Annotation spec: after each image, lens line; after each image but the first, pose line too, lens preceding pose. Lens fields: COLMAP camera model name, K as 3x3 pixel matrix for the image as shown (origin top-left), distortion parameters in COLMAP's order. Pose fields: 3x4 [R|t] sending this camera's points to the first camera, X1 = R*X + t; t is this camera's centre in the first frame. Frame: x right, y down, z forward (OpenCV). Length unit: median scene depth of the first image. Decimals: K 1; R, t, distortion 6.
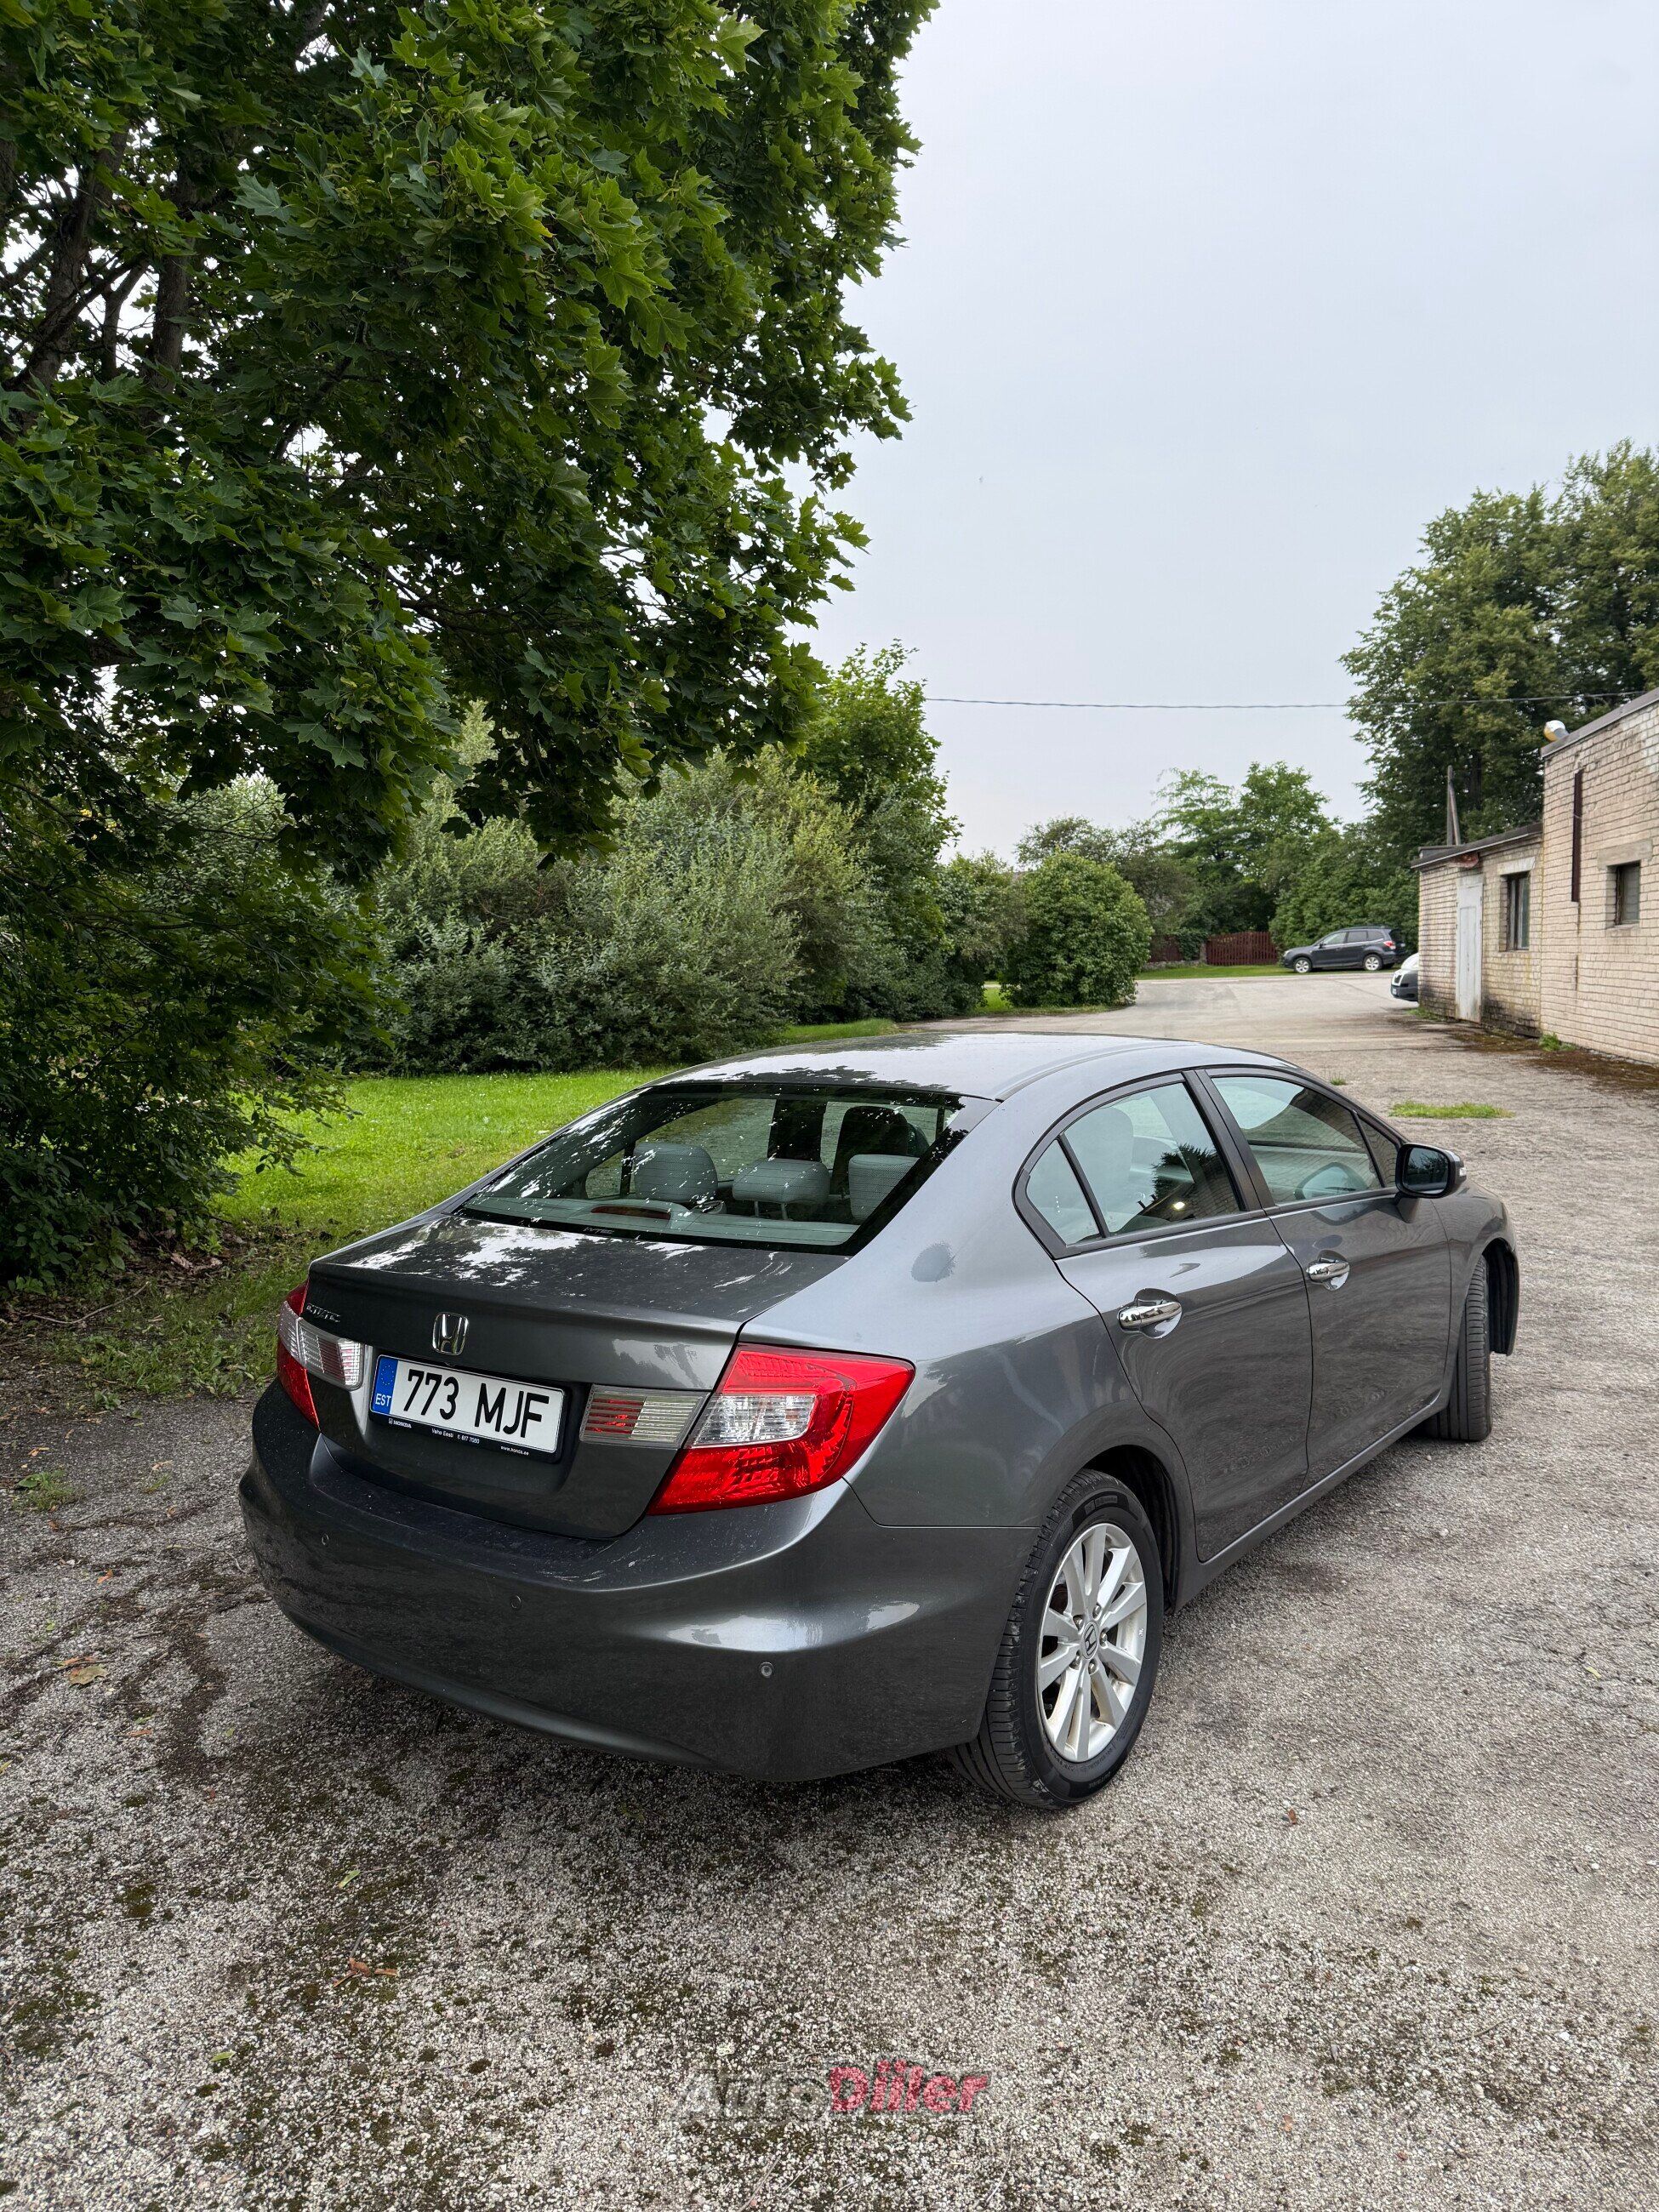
lens RADIAL K [[1556.8, 0, 812.0], [0, 1556.8, 1116.0], [0, 0, 1]] dist [0.012462, -0.027170]
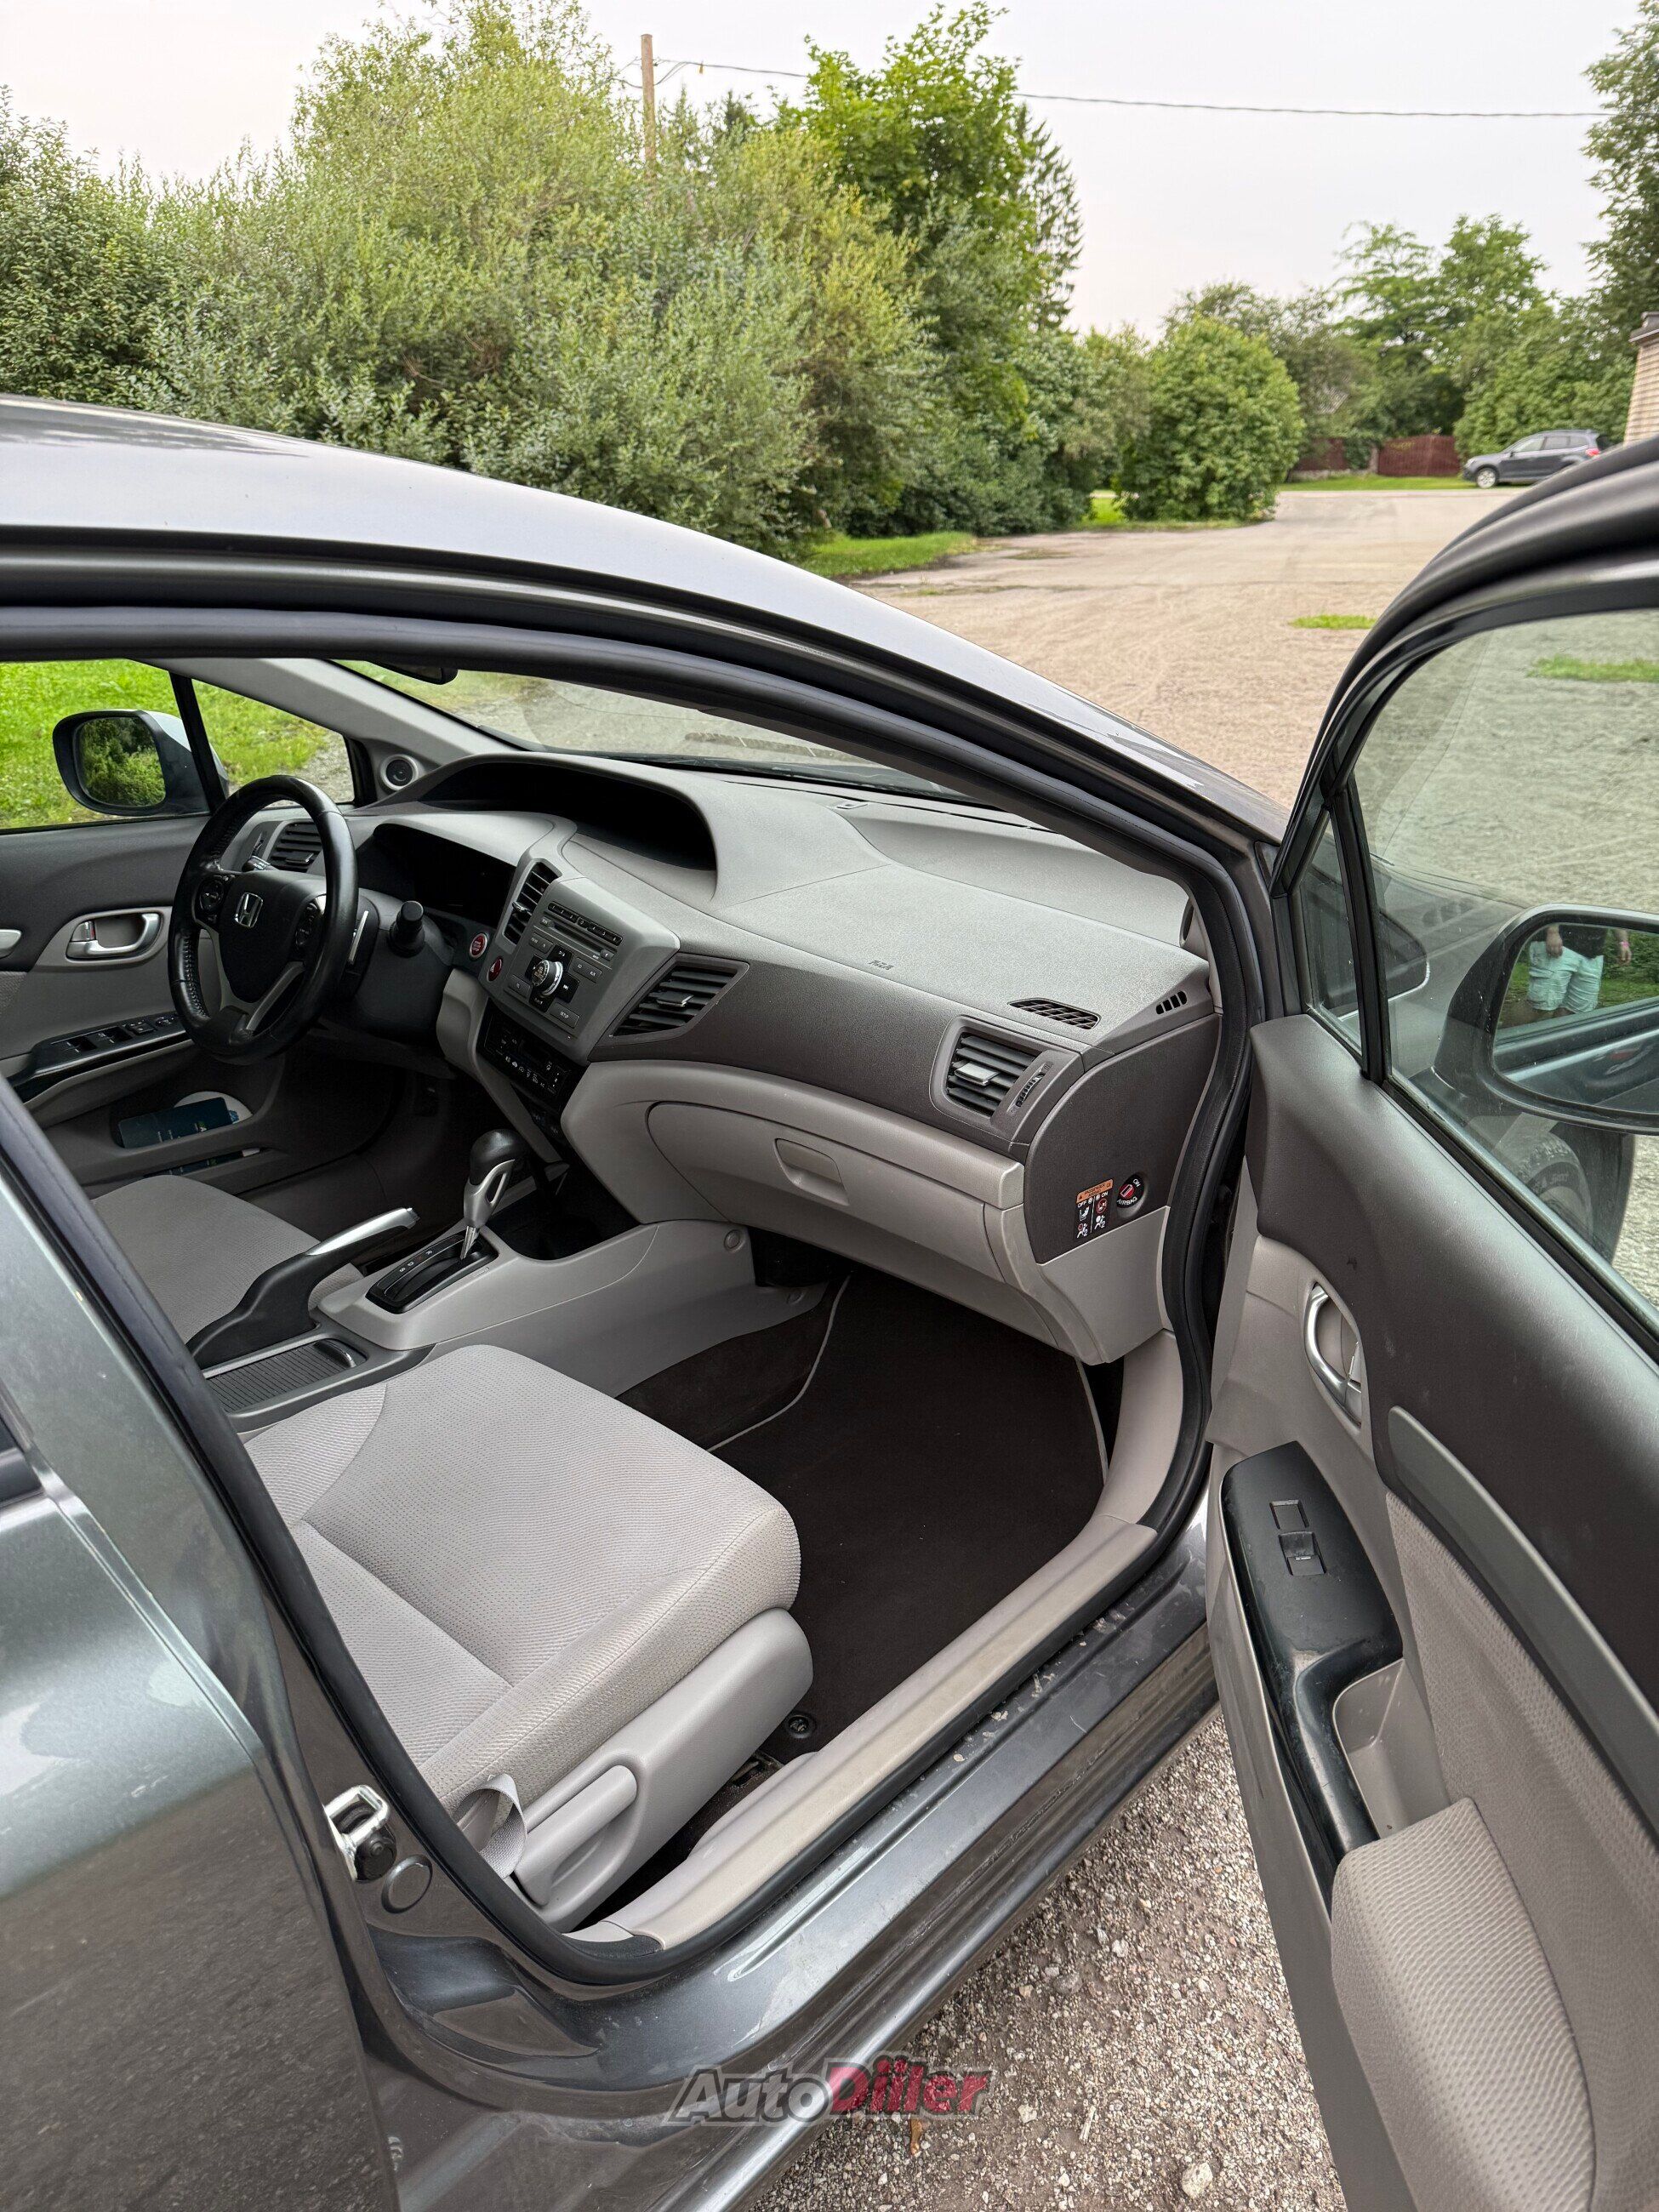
lens RADIAL K [[1556.8, 0, 844.0], [0, 1556.8, 1120.5], [0, 0, 1]] dist [0.012462, -0.027170]
pose [[0.997563, 0.040996, -0.056454, 0.053017], [-0.022682, 0.955761, 0.293269, -0.004067], [0.065979, -0.291274, 0.954362, 0.117761]]
